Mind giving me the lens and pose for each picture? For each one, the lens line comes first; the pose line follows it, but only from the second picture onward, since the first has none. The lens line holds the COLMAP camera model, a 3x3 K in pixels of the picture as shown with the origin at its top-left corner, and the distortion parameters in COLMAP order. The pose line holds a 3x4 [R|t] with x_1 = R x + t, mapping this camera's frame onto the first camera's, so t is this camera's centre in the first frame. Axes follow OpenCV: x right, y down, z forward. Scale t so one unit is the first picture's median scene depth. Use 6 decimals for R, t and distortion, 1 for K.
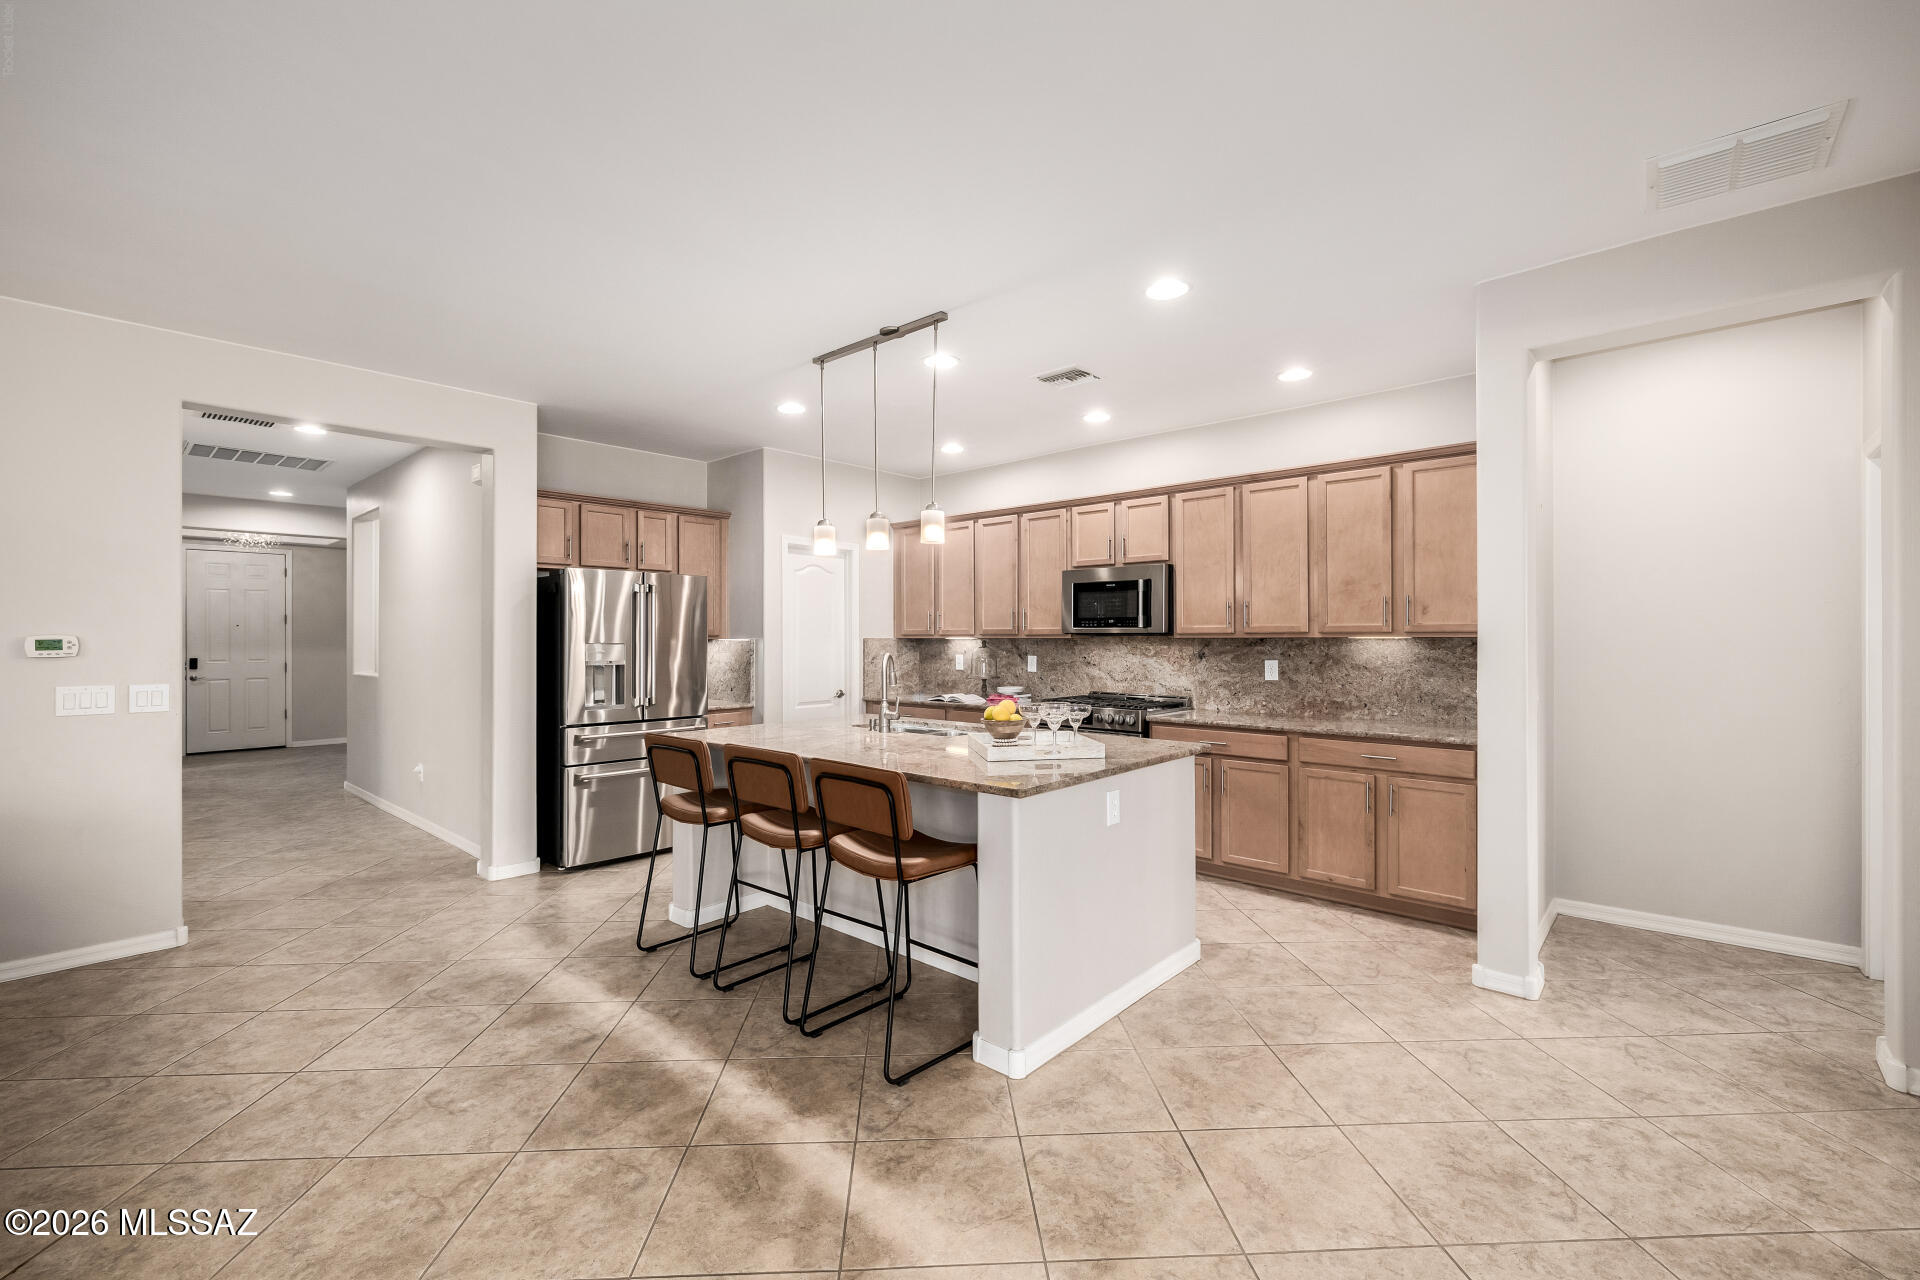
lens RADIAL K [[808.6, 0, 955.2], [0, 808.6, 634.5], [0, 0, 1]] dist [0.001028, -0.000381]
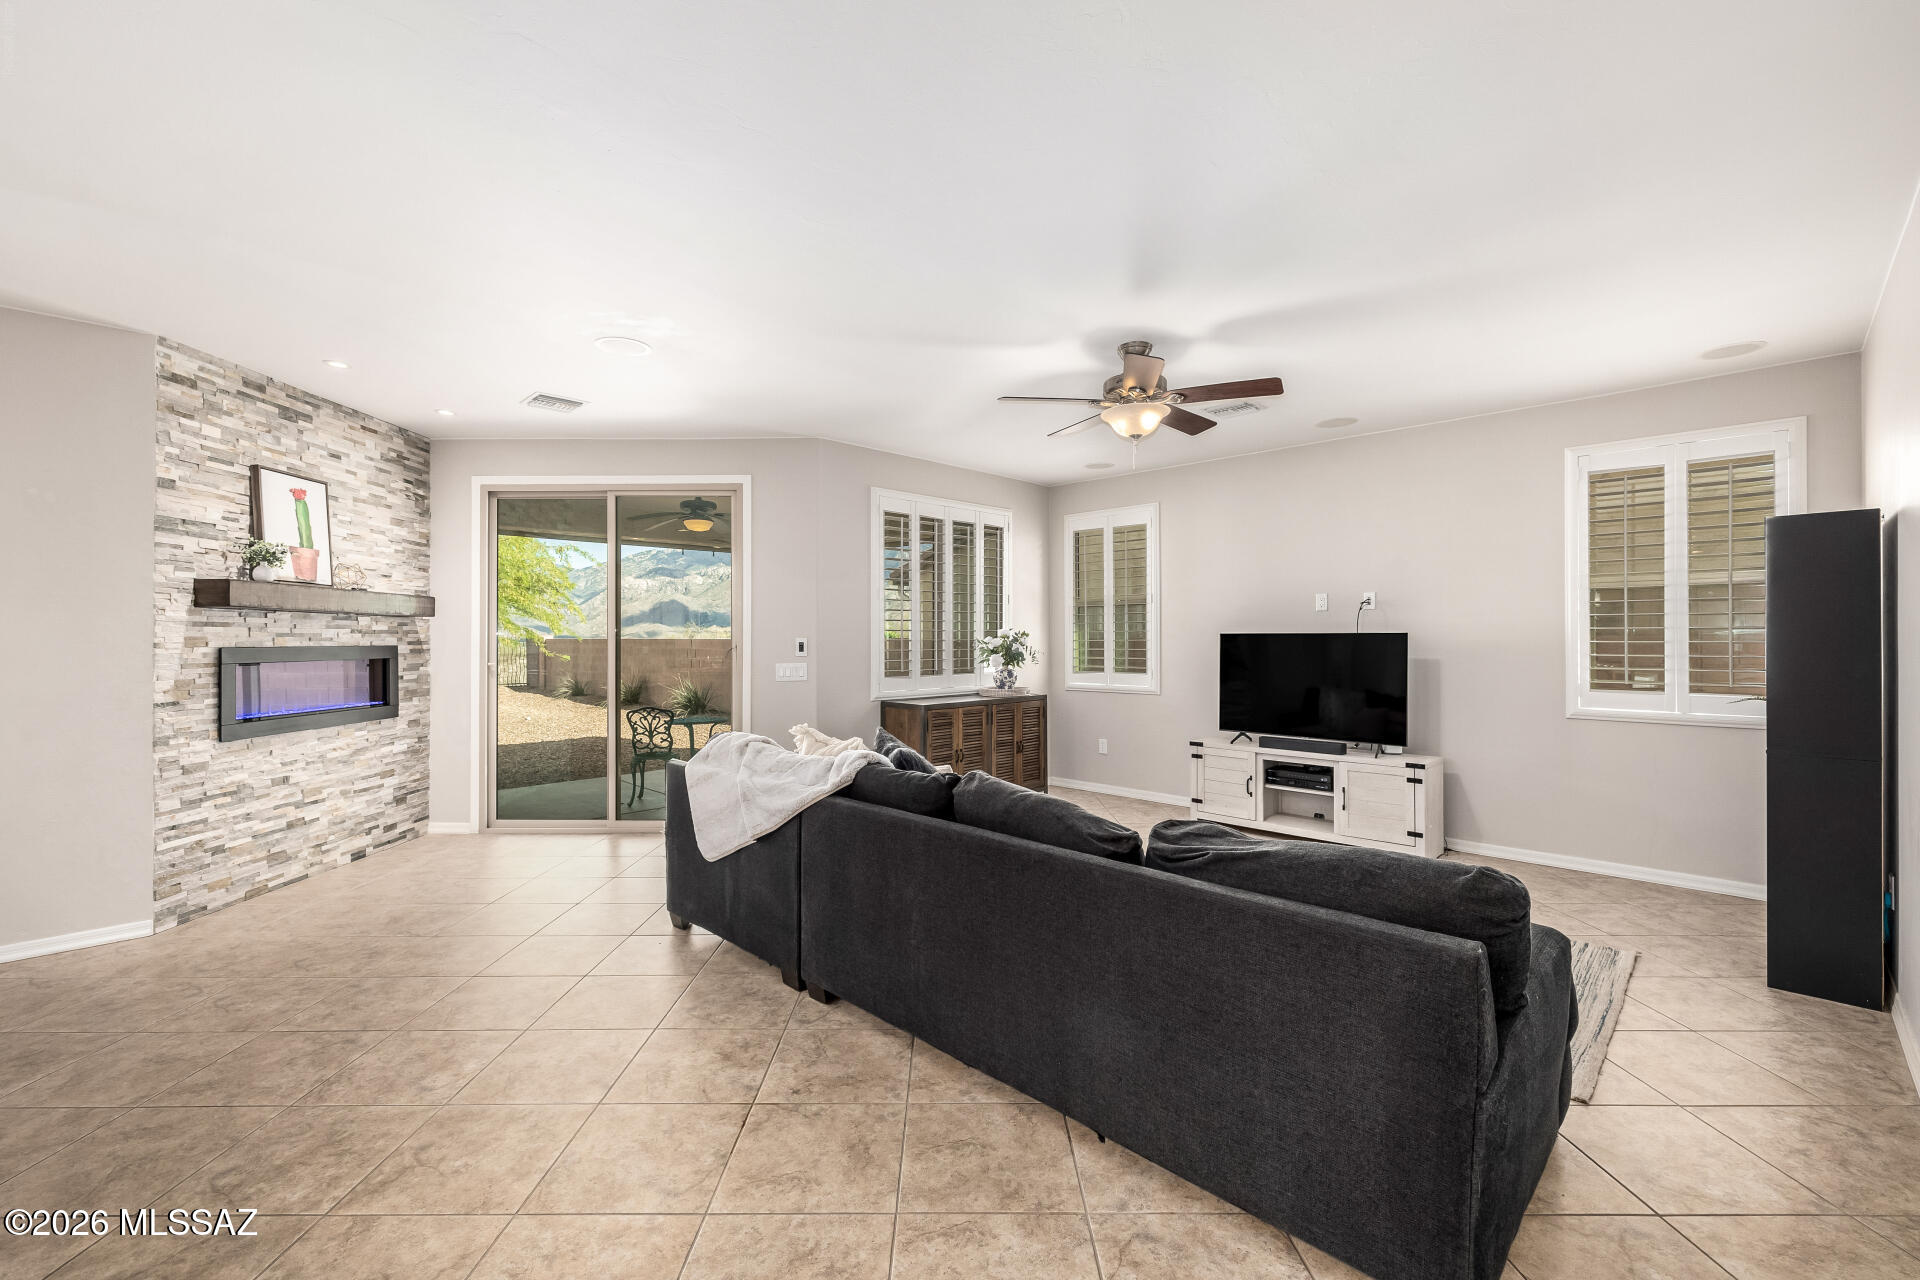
lens RADIAL K [[808.6, 0, 954.1], [0, 808.6, 633.5], [0, 0, 1]] dist [0.001028, -0.000381]
pose [[-0.998881, 0.004839, 0.047043, -0.582729], [0.004322, 0.999929, -0.011103, 0.007574], [-0.047094, -0.010887, -0.998831, 0.850868]]
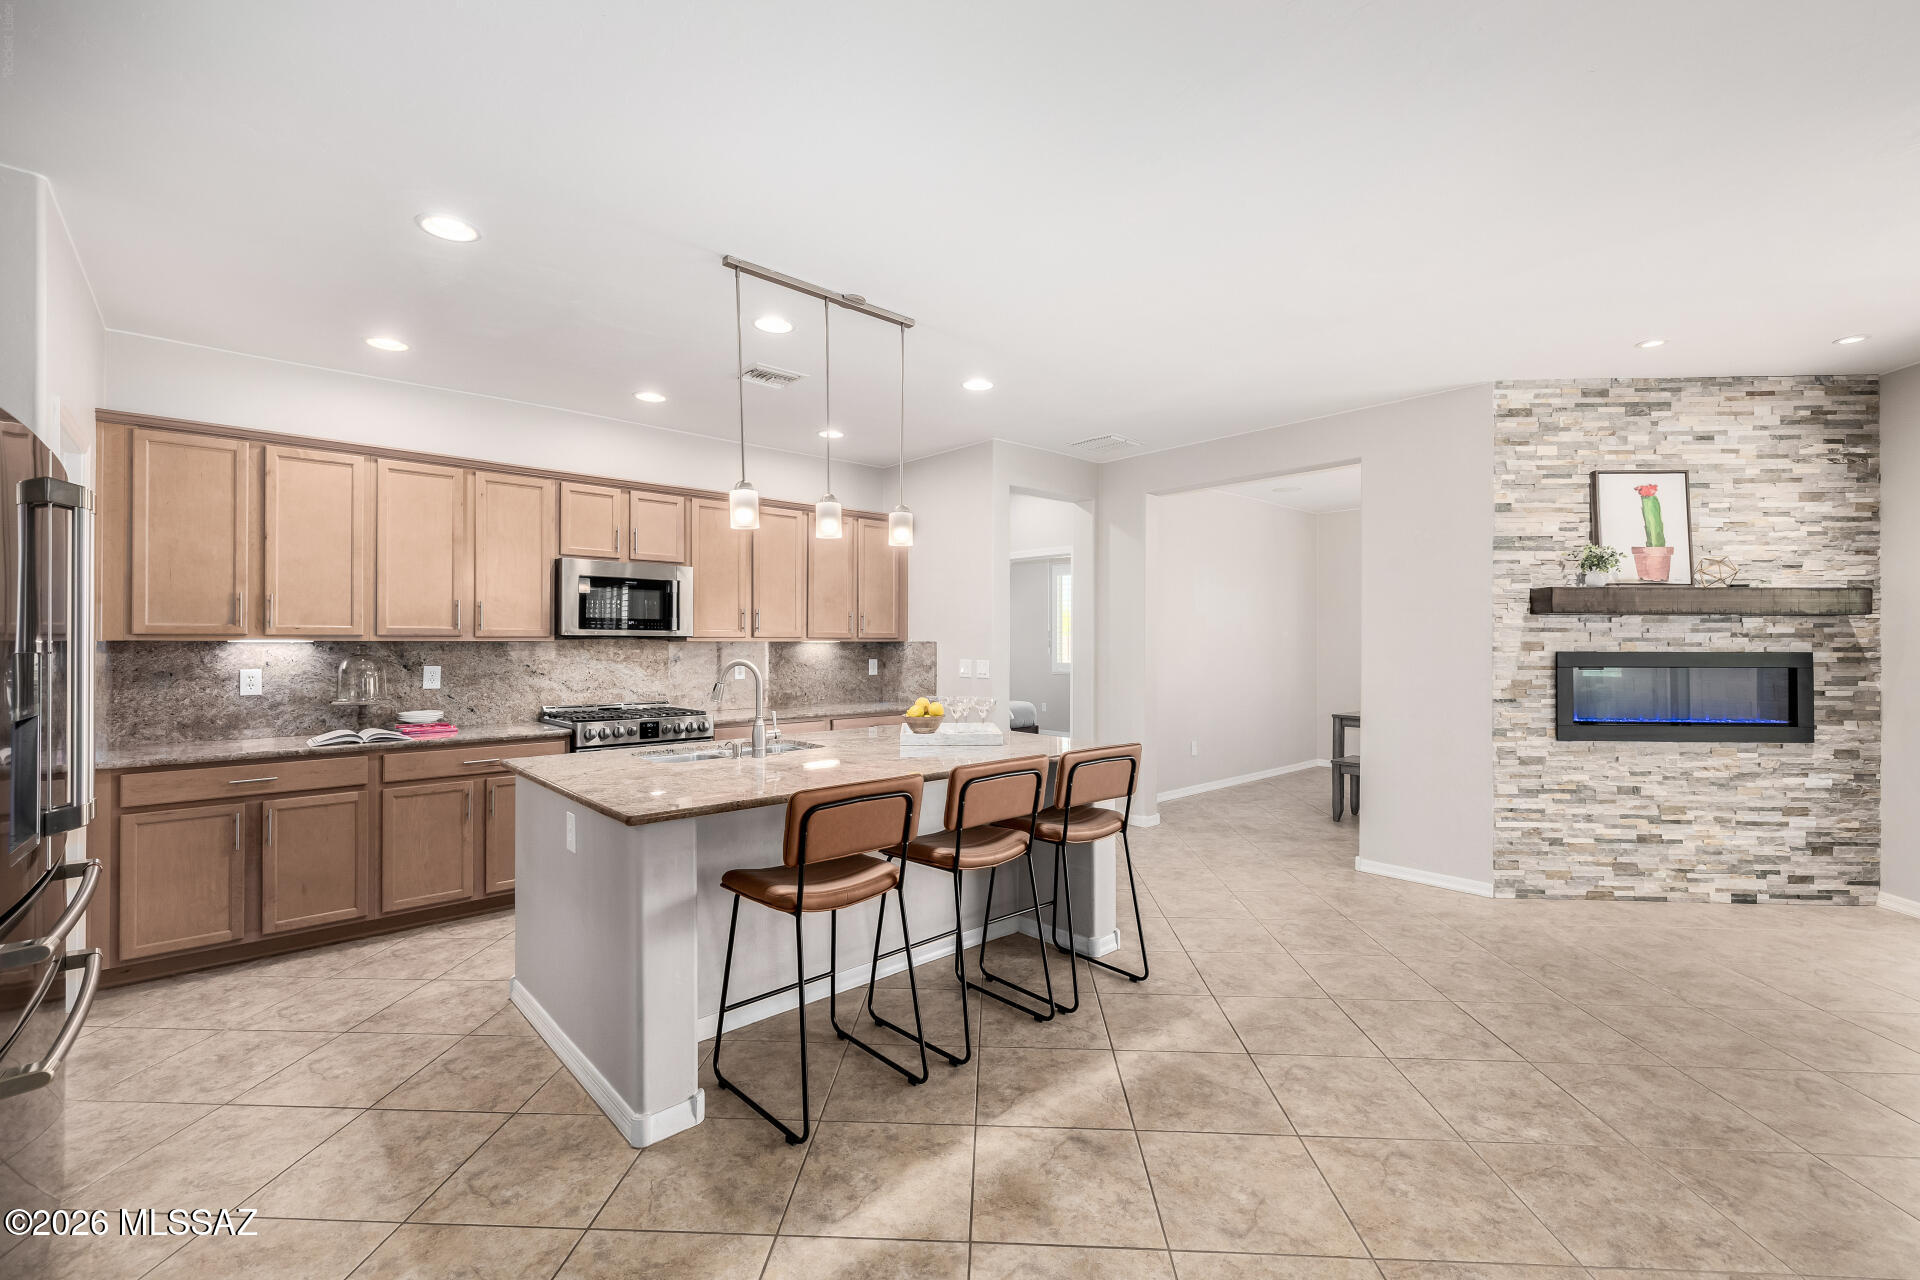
lens RADIAL K [[808.6, 0, 952.9], [0, 808.6, 639.2], [0, 0, 1]] dist [0.001028, -0.000381]
pose [[0.104351, 0.005343, 0.994526, -0.743061], [-0.006388, 0.999969, -0.004702, 0.004143], [-0.994520, -0.005862, 0.104382, 0.612149]]
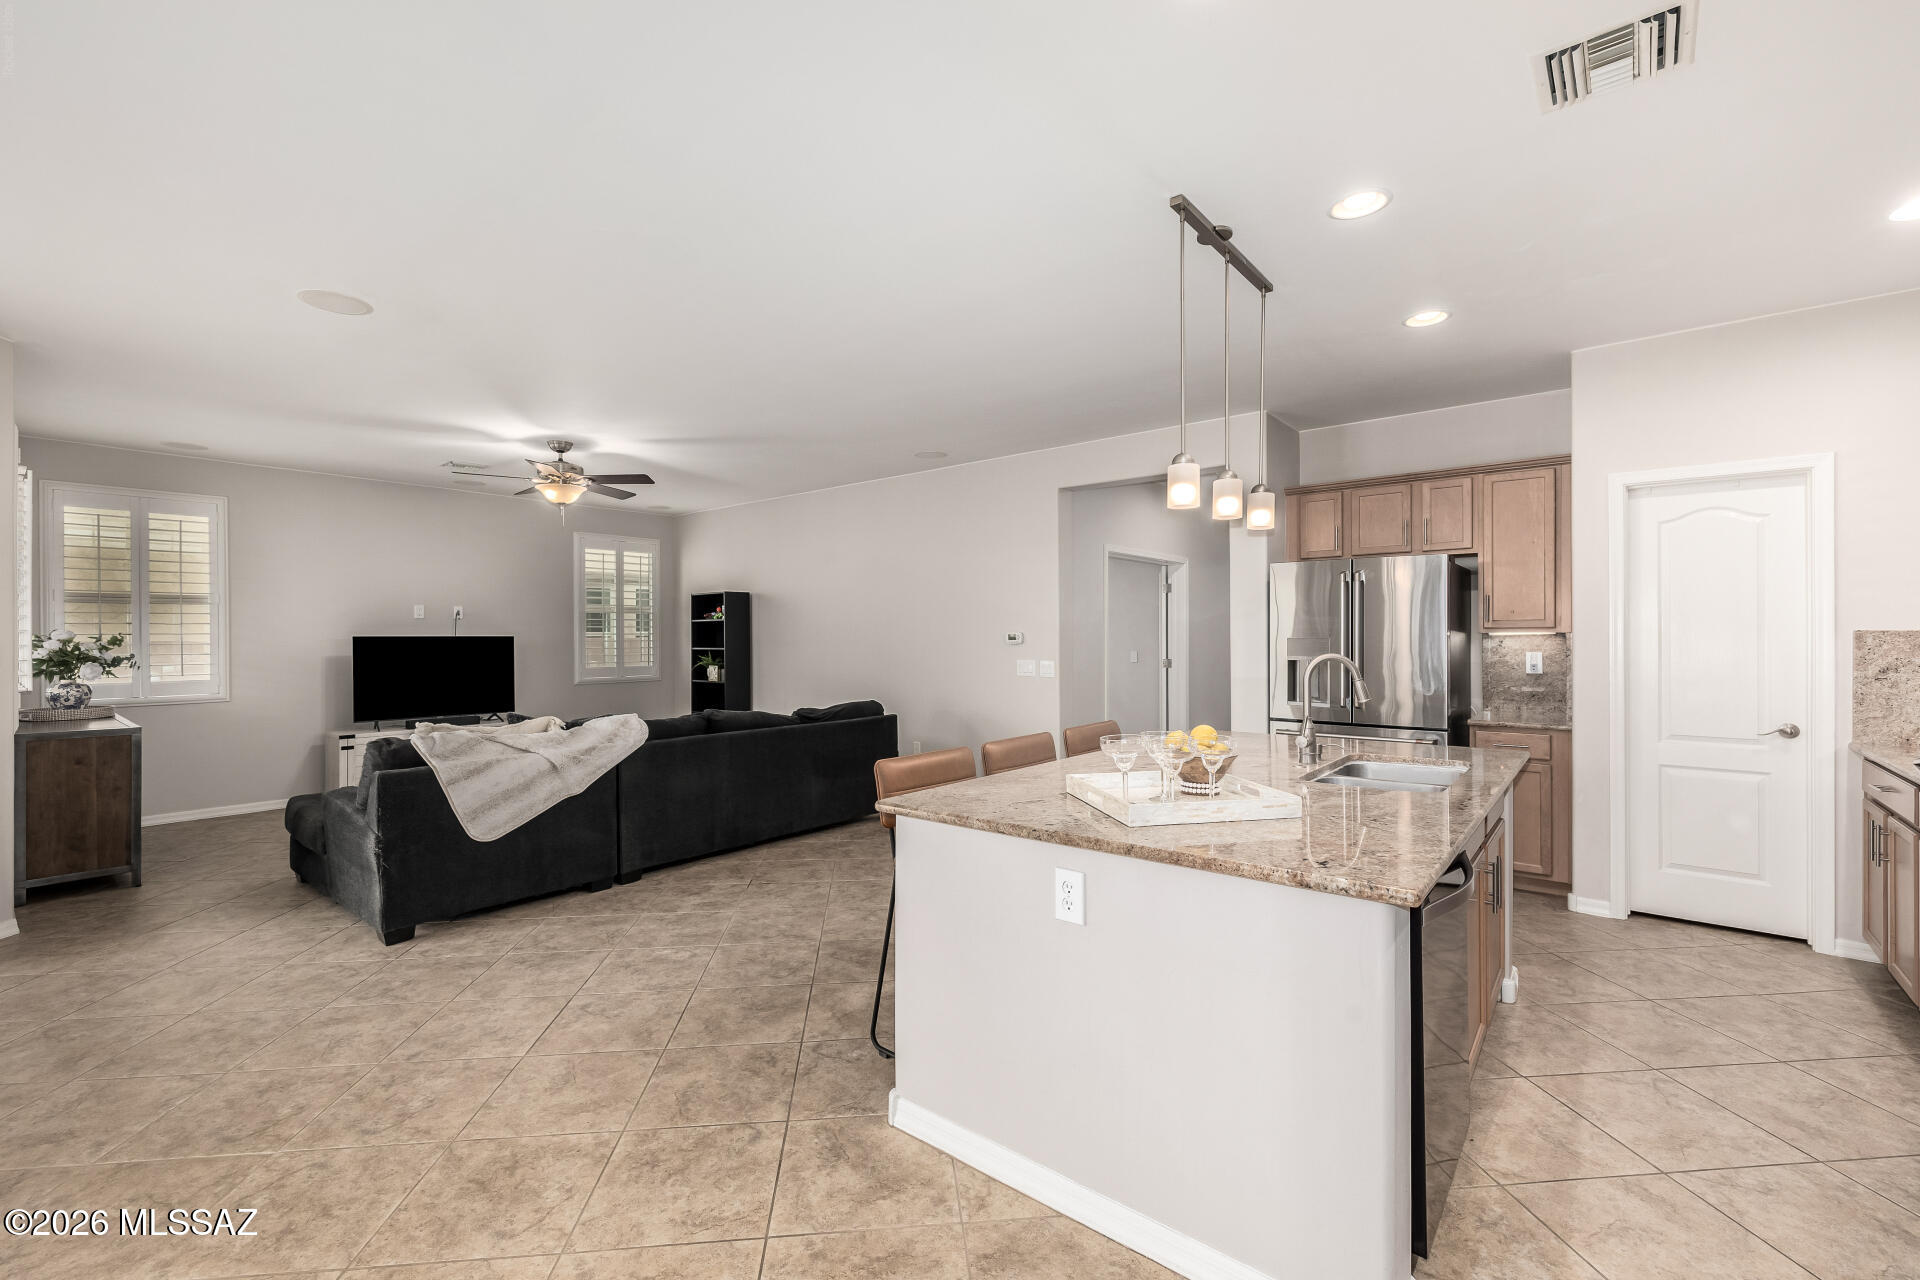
lens RADIAL K [[808.6, 0, 956.5], [0, 808.6, 634.7], [0, 0, 1]] dist [0.001028, -0.000381]
pose [[0.048388, 0.000374, -0.998829, 0.526761], [0.010399, 0.999946, 0.000878, 0.002040], [0.998774, -0.010429, 0.048381, 0.552908]]
